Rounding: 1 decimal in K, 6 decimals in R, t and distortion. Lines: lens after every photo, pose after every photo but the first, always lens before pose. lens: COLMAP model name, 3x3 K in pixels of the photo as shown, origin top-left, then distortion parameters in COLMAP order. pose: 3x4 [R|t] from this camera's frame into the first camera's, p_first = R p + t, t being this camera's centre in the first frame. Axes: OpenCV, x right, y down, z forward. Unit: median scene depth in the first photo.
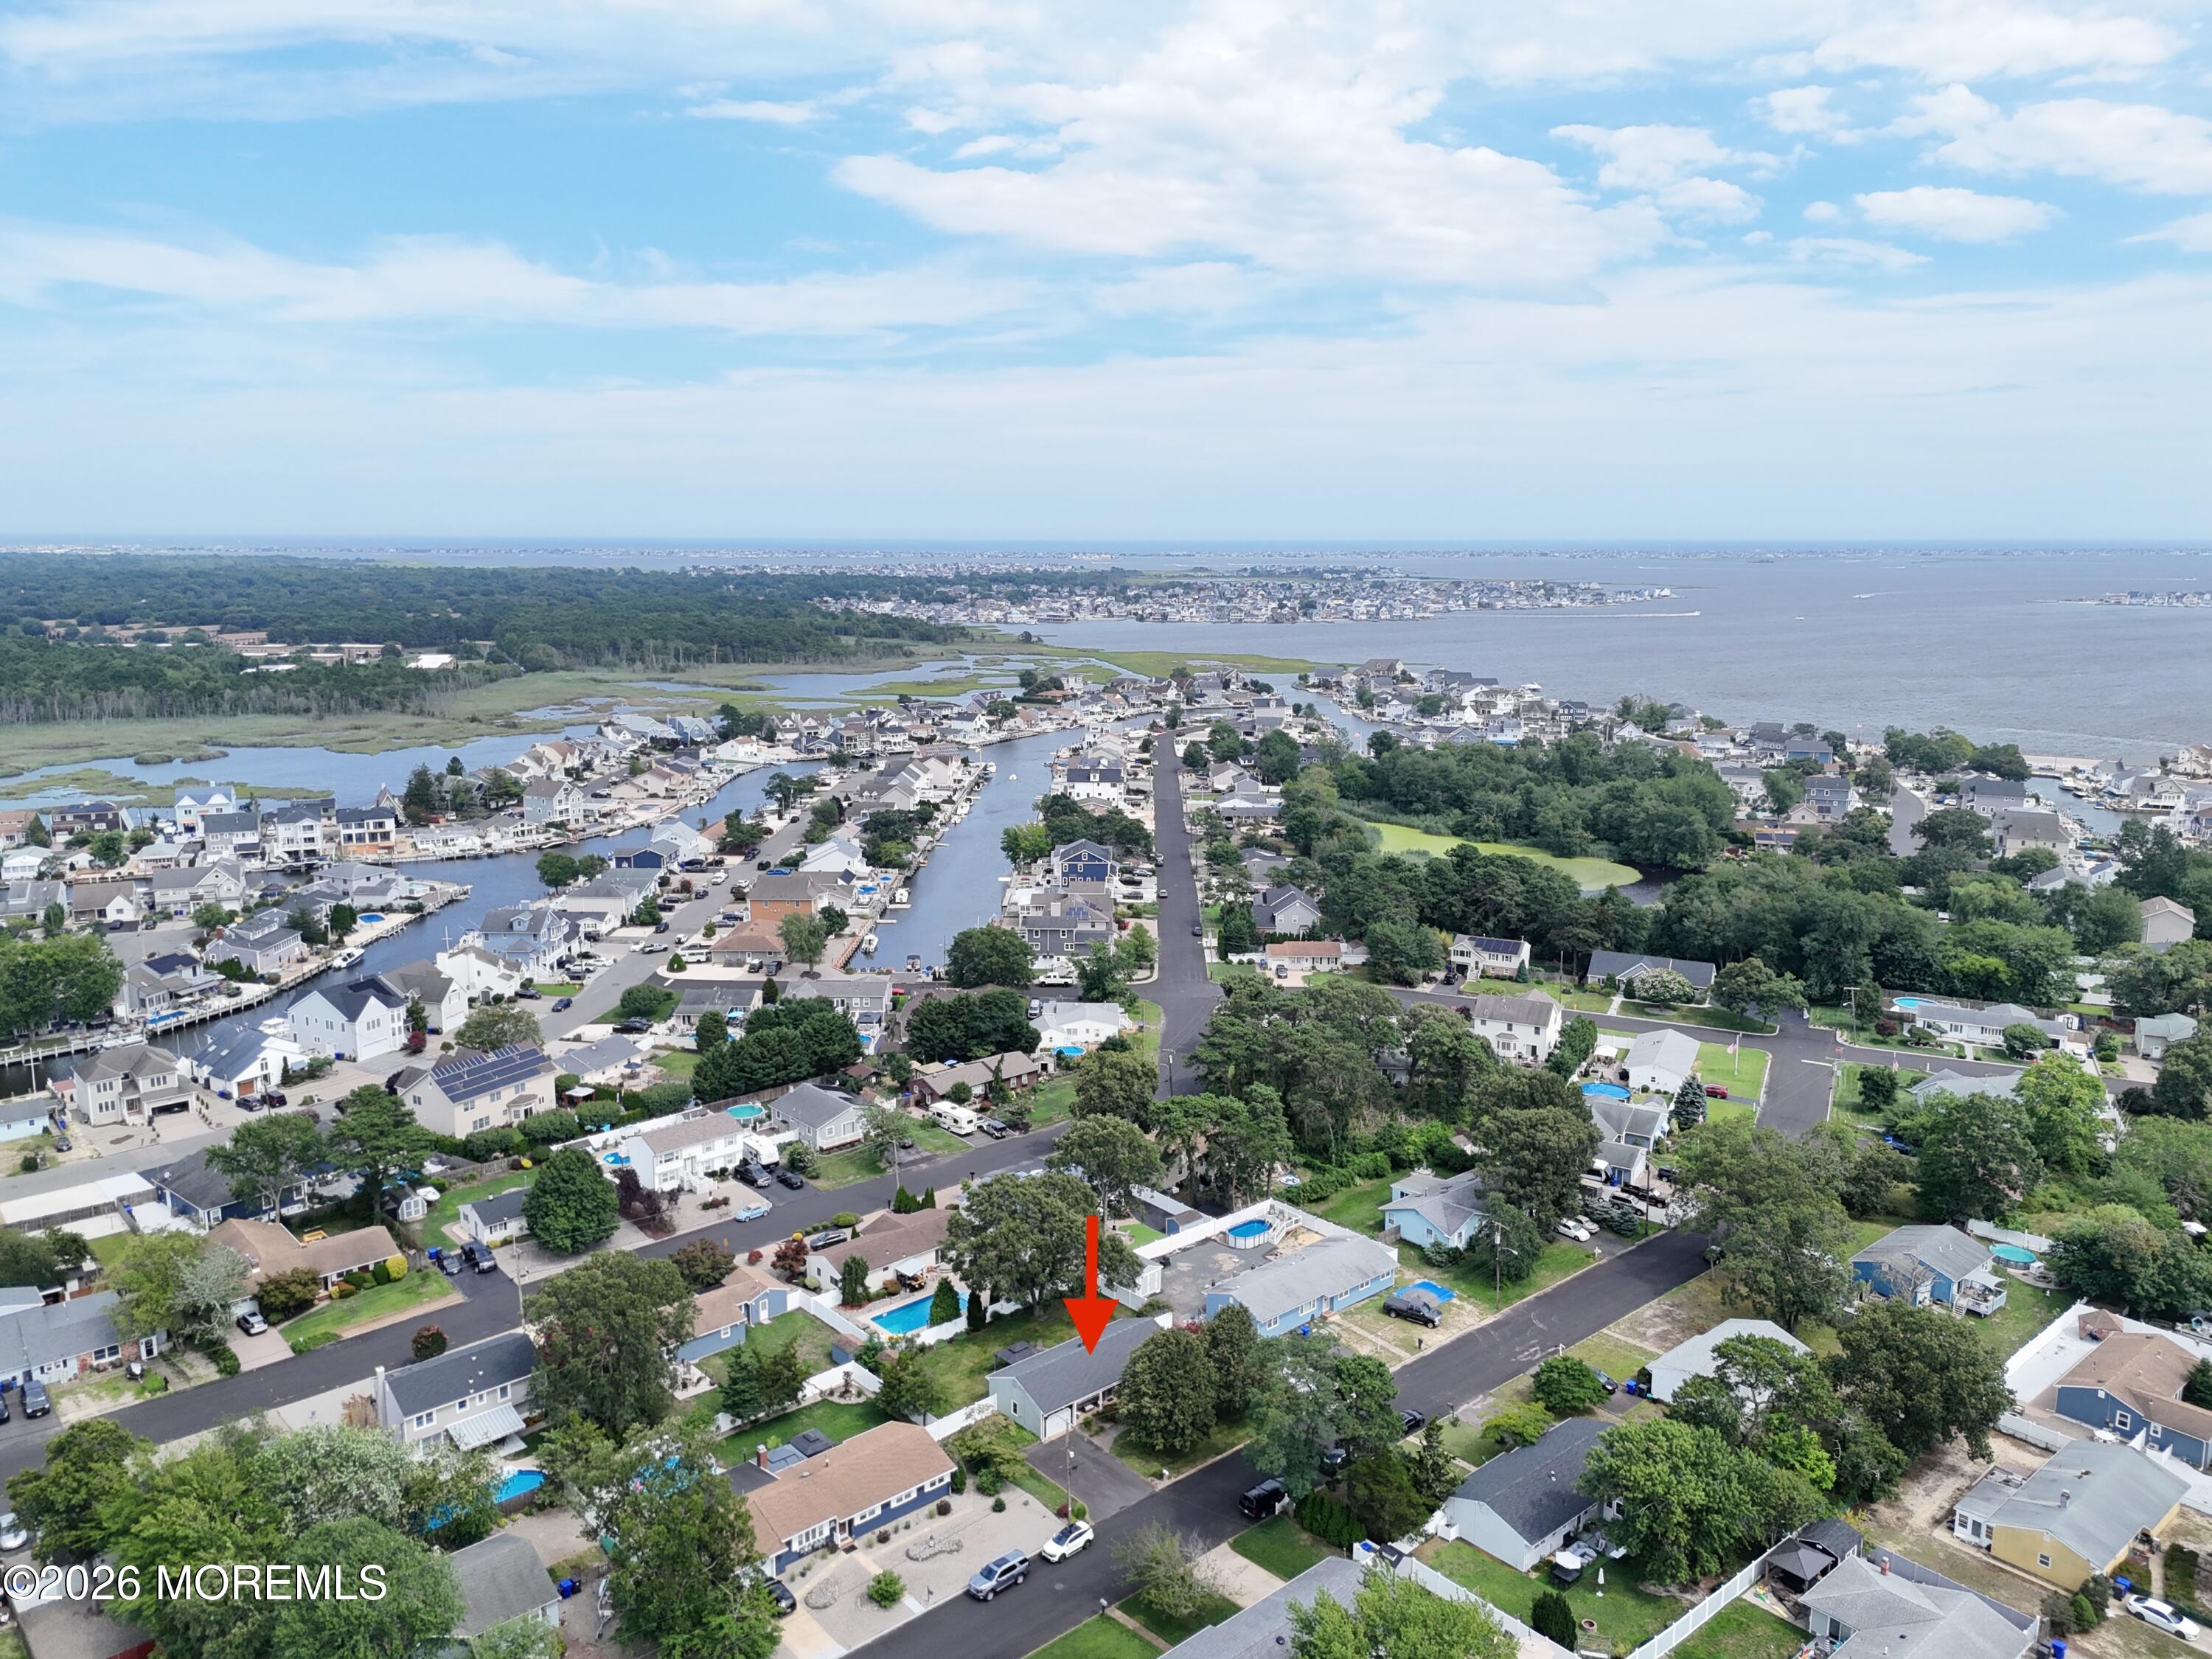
lens RADIAL K [[1629.5, 0, 1106.0], [0, 1629.5, 829.5], [0, 0, 1]] dist [0.111183, -0.125874]
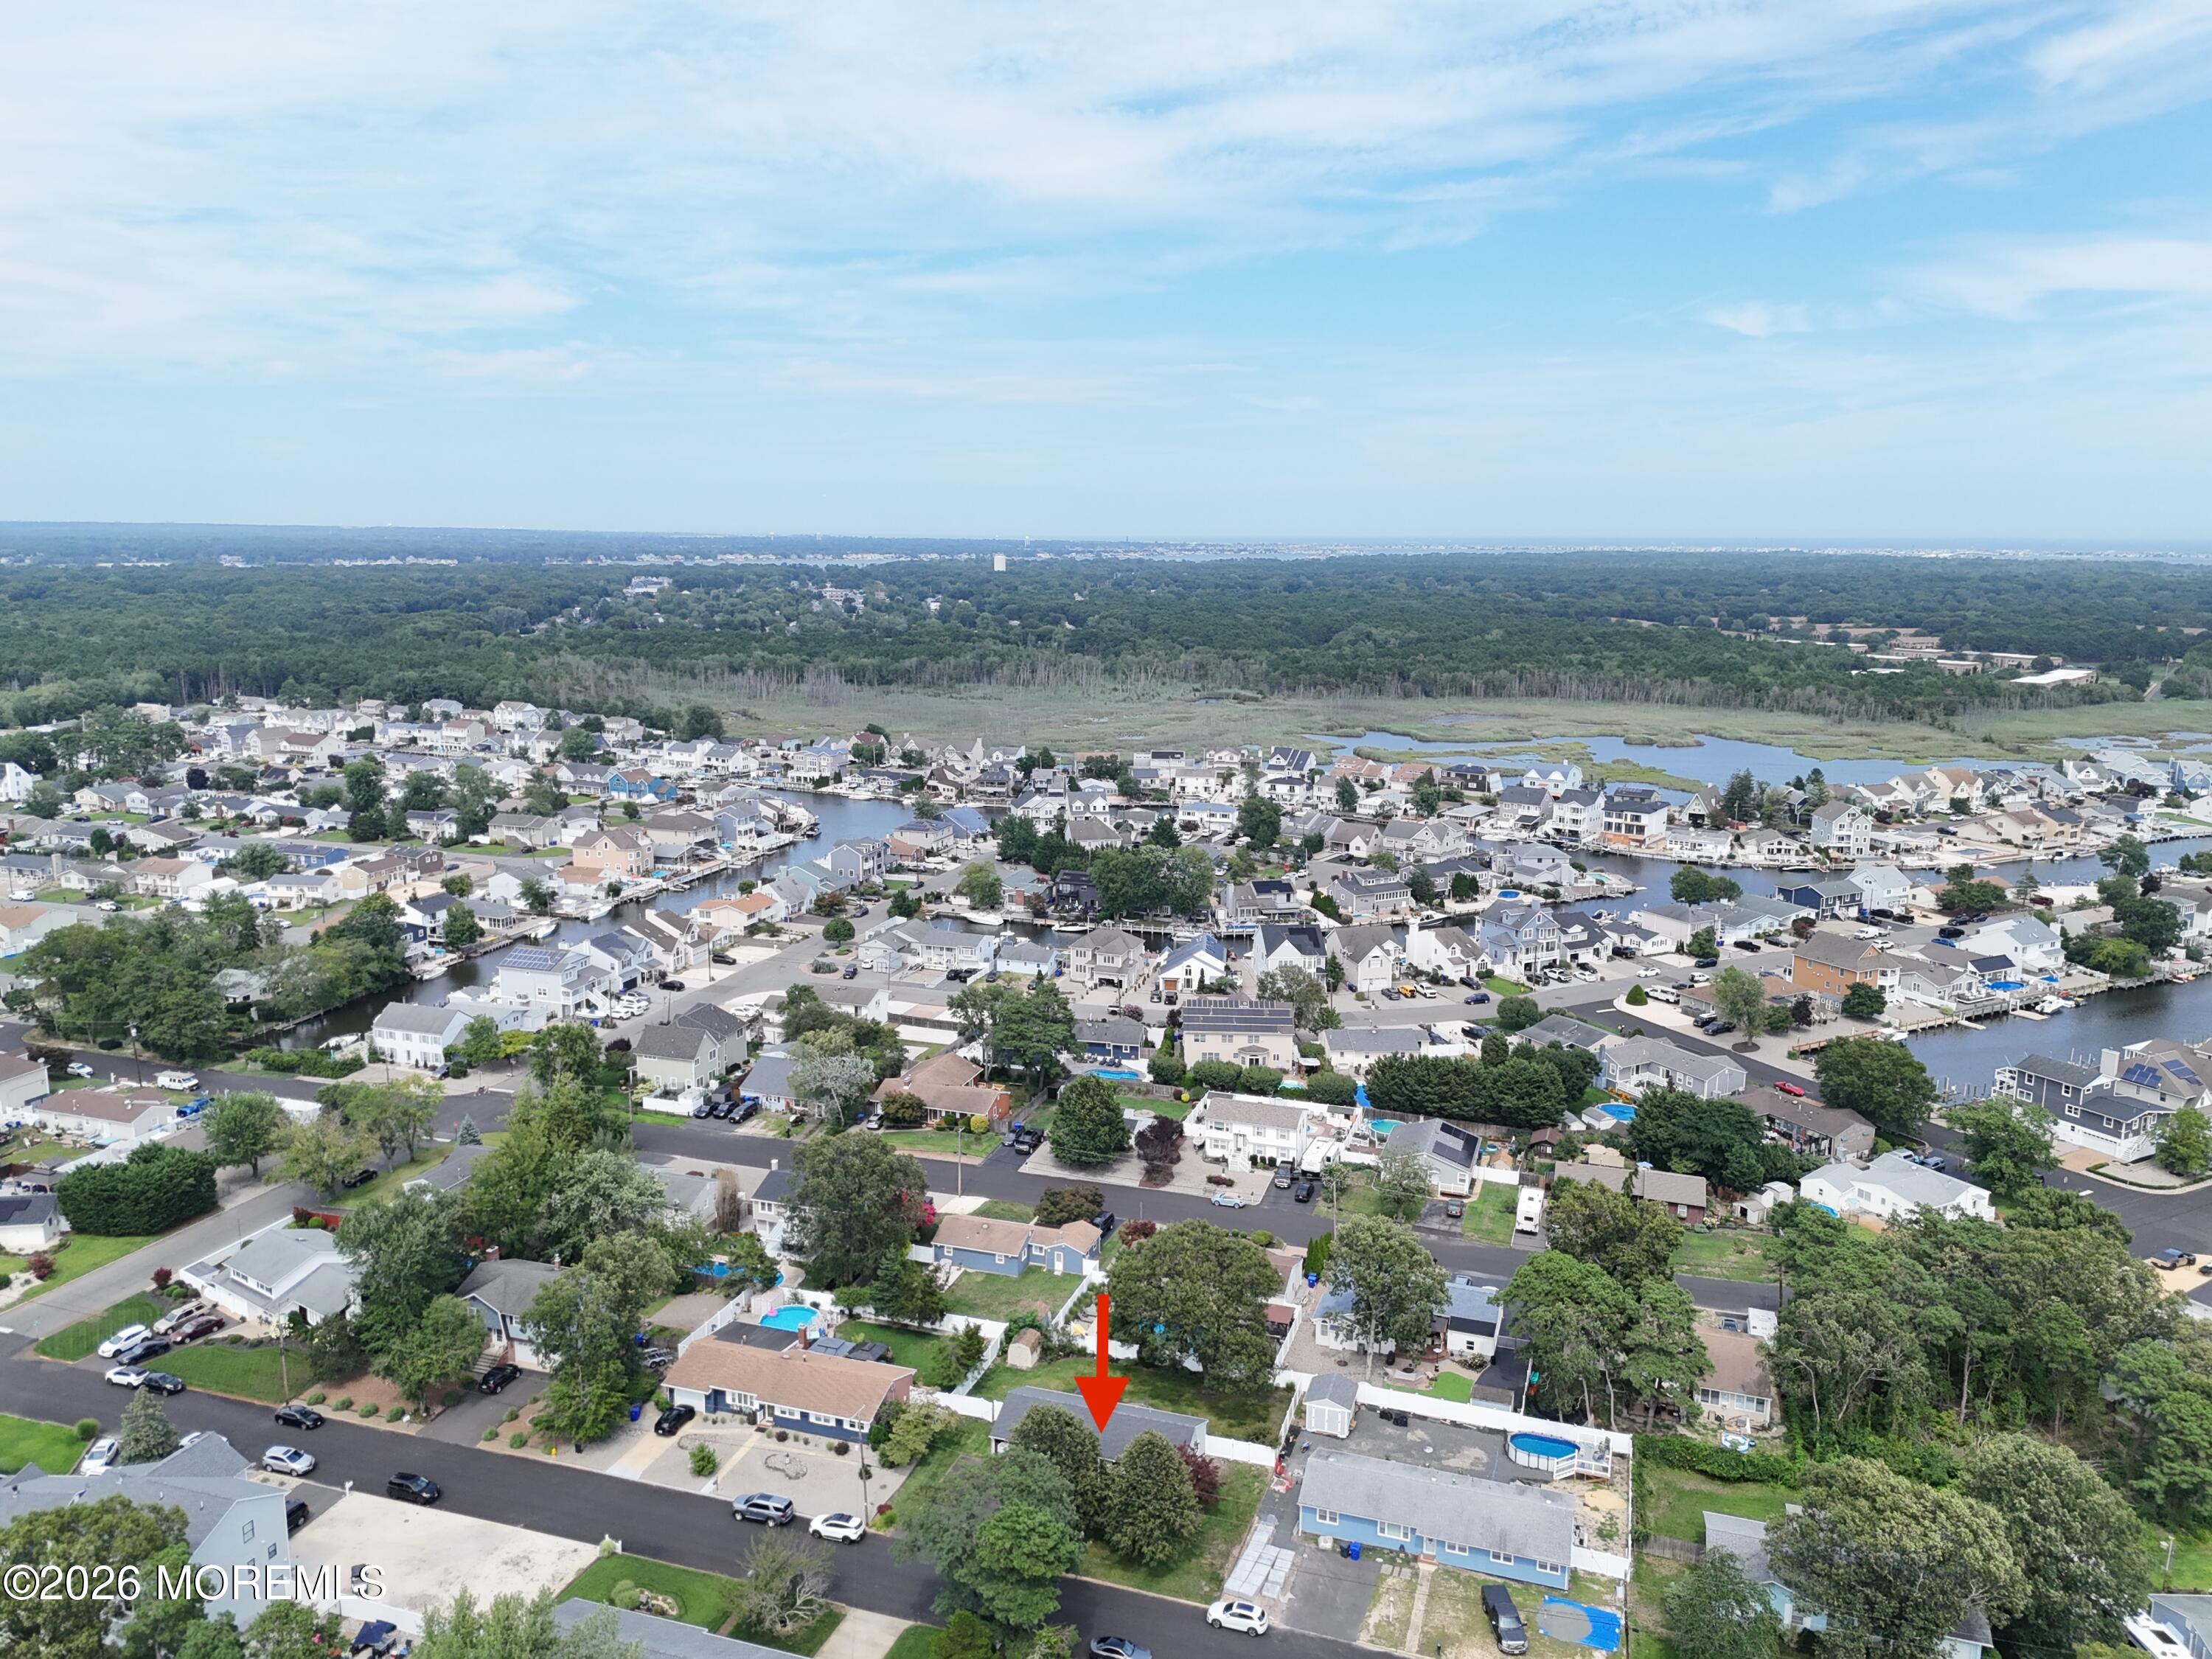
lens RADIAL K [[1623.5, 0, 1106.0], [0, 1623.5, 829.5], [0, 0, 1]] dist [0.071290, -0.045127]
pose [[0.496972, 0.160520, -0.852791, 0.384580], [-0.161427, 0.982690, 0.090897, -0.049807], [0.852620, 0.092490, 0.514281, 0.262027]]
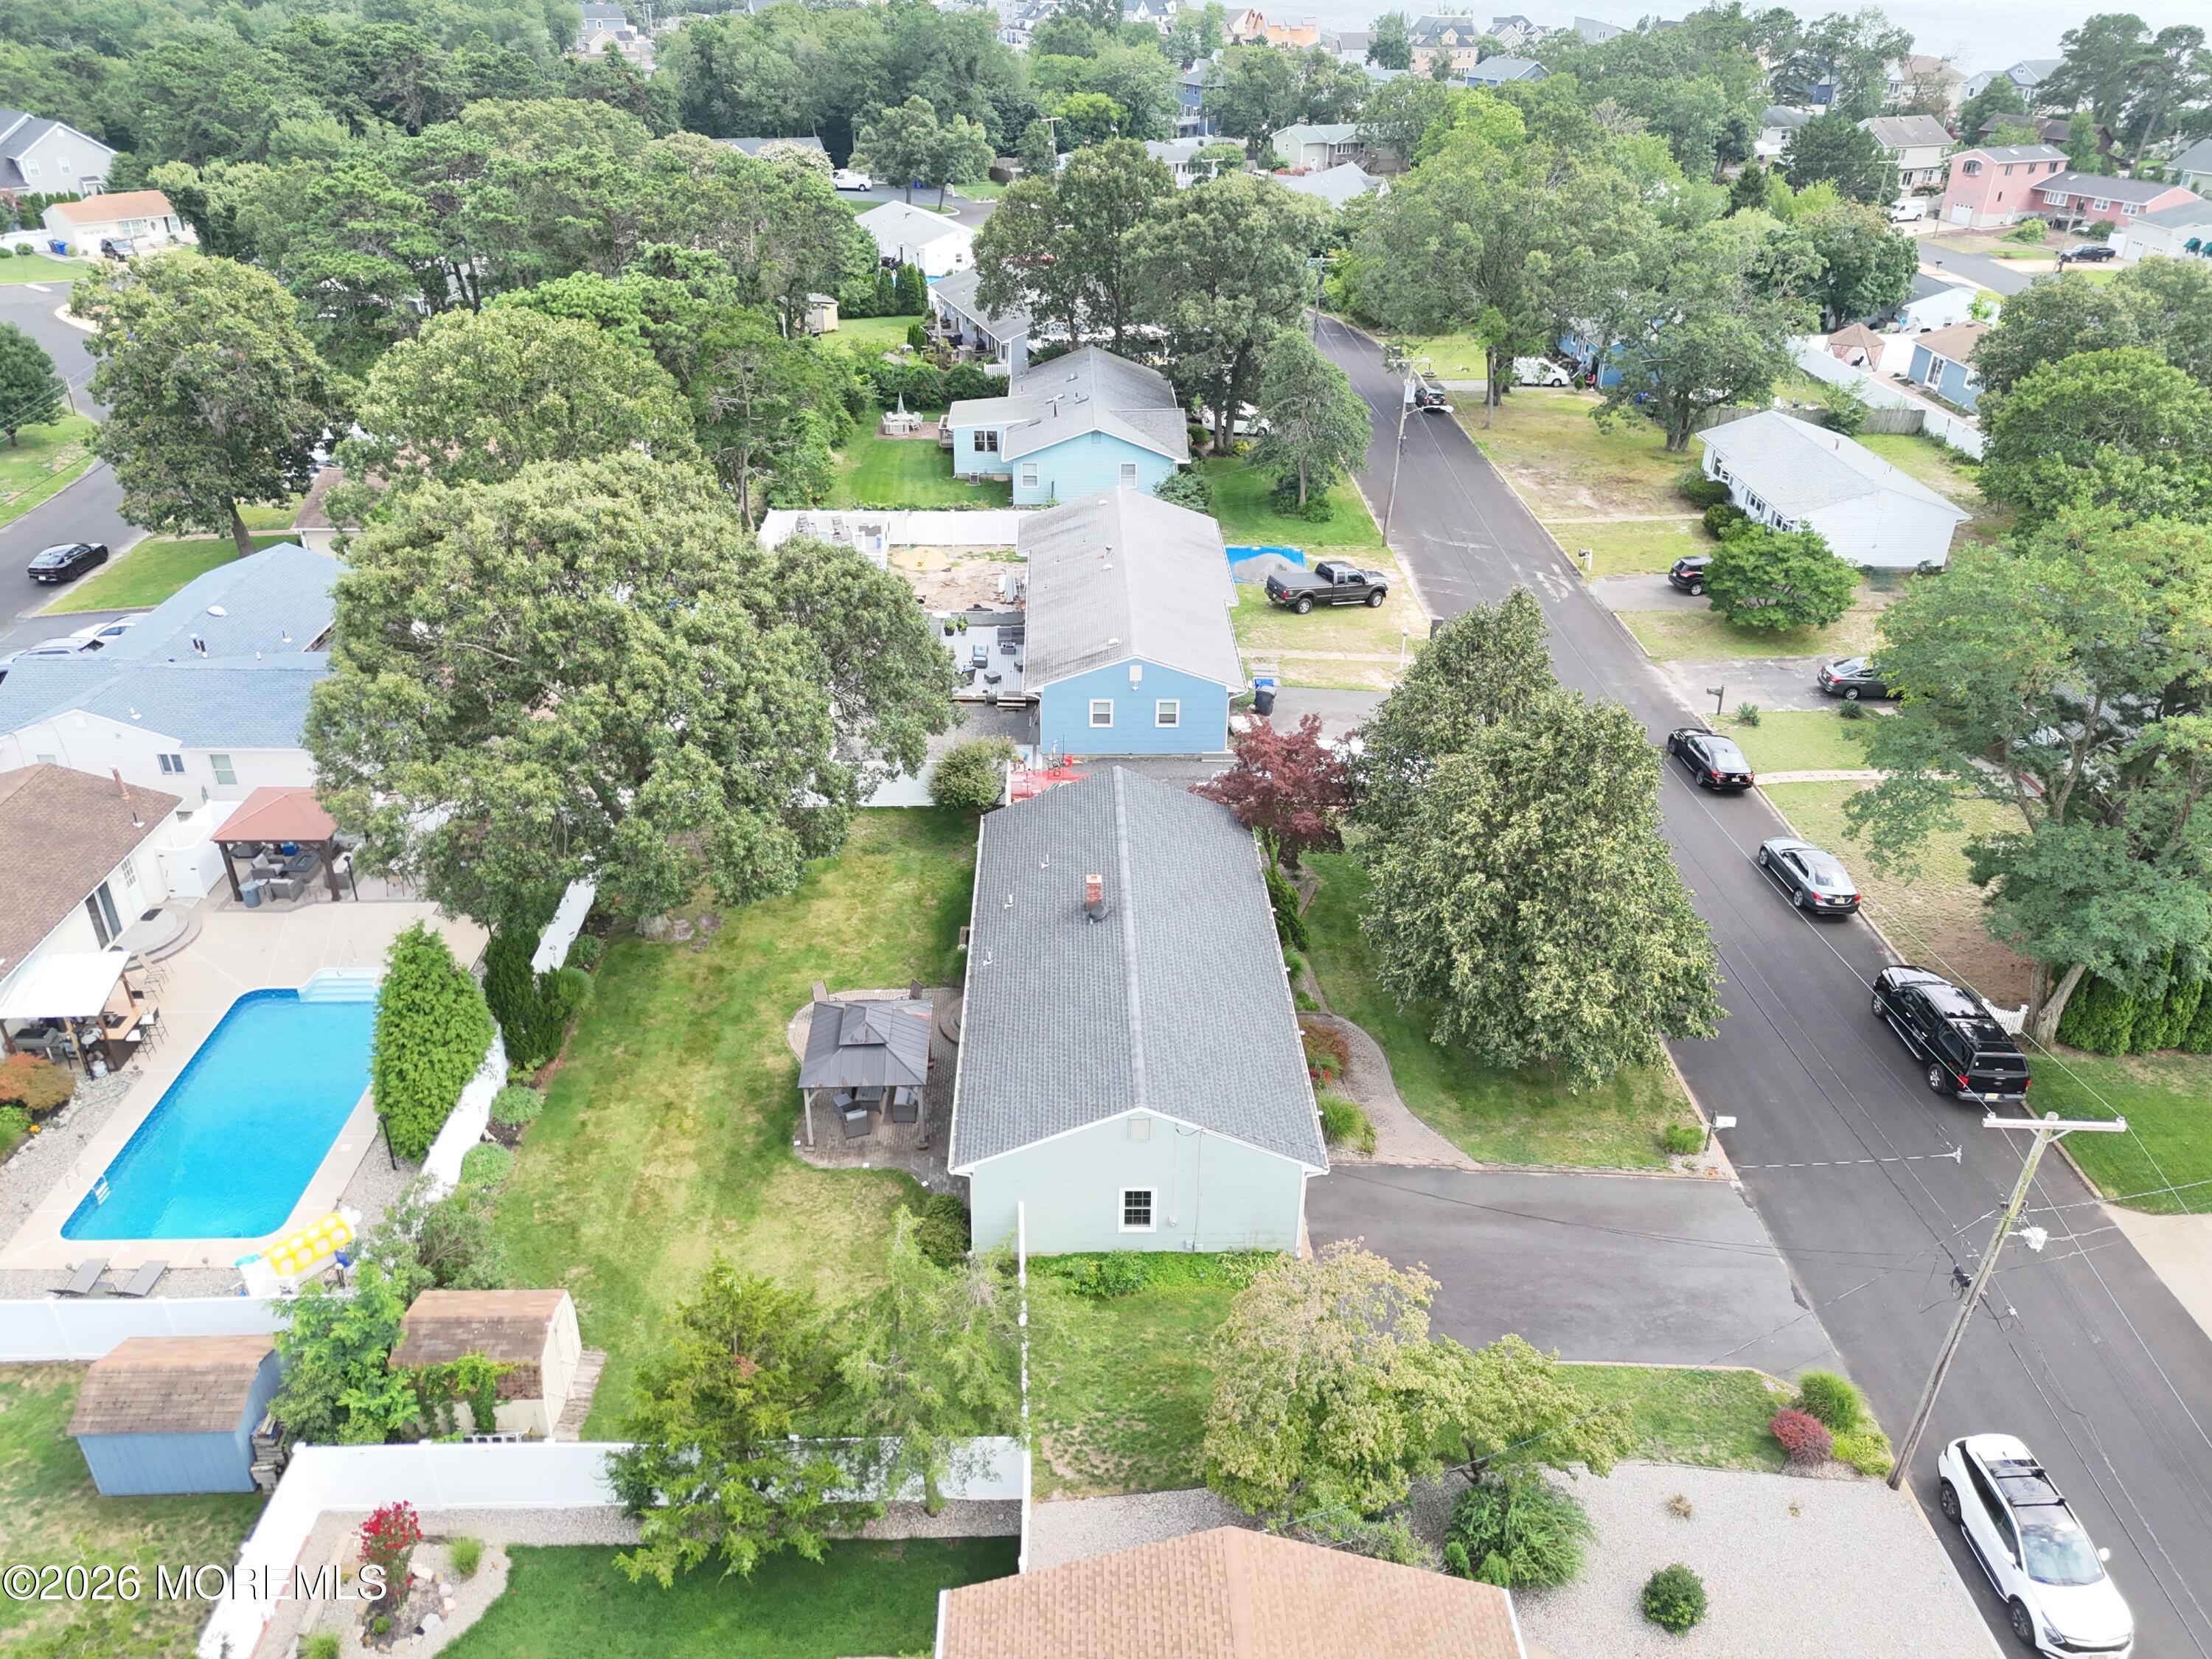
lens RADIAL K [[1594.6, 0, 1106.0], [0, 1594.6, 829.5], [0, 0, 1]] dist [0.069069, -0.045312]
pose [[0.645053, -0.371054, 0.668001, -0.104565], [0.127220, 0.914138, 0.384925, 0.101476], [-0.753473, -0.163315, 0.636873, 0.435894]]
